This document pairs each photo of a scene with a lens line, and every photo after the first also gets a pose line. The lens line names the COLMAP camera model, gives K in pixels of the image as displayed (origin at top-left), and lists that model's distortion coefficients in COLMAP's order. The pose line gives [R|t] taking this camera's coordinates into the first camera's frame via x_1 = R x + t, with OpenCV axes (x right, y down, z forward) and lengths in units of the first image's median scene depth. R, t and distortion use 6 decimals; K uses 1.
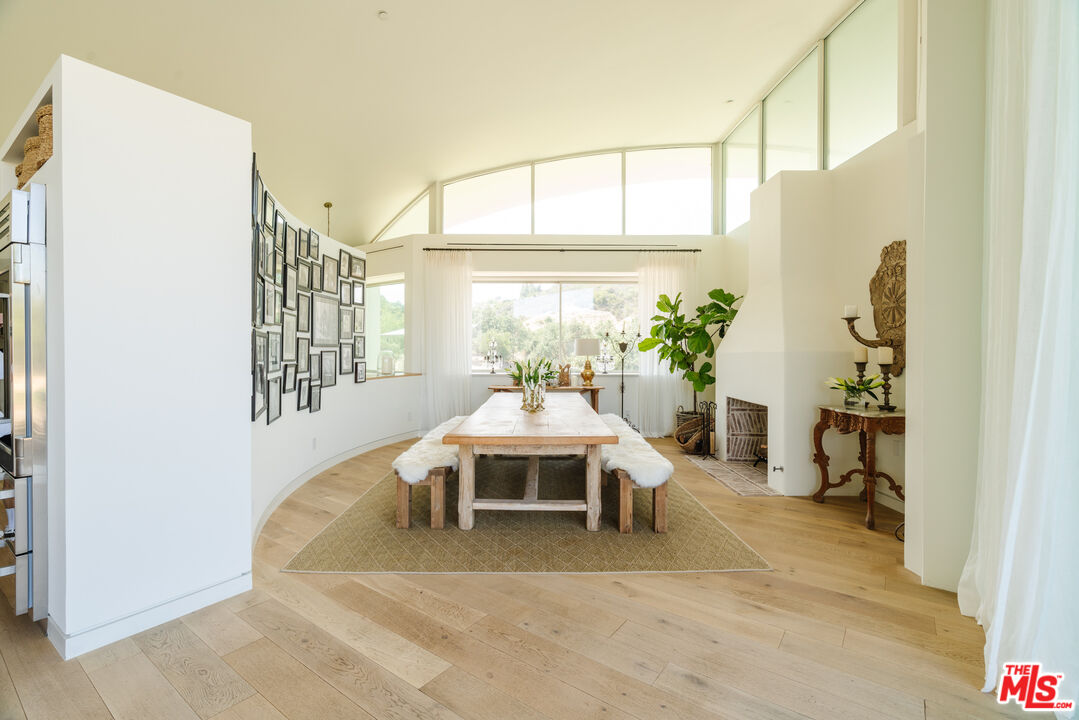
lens RADIAL K [[489.6, 0, 538.6], [0, 489.6, 353.5], [0, 0, 1]] dist [-0.003829, -0.000428]
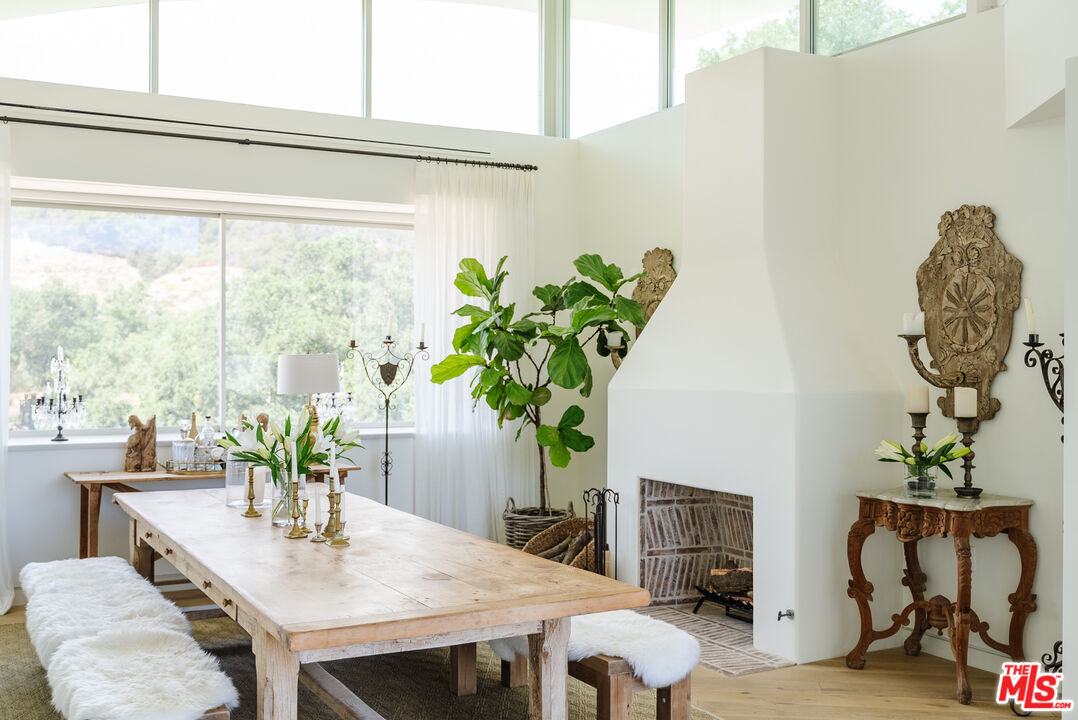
lens RADIAL K [[1127.8, 0, 539.0], [0, 1127.8, 360.0], [0, 0, 1]] dist [-0.036209, -0.002227]
pose [[0.879379, -0.001321, 0.476121, -0.250167], [0.001407, 0.999999, 0.000174, -0.031448], [-0.476120, 0.000517, 0.879380, 0.044031]]
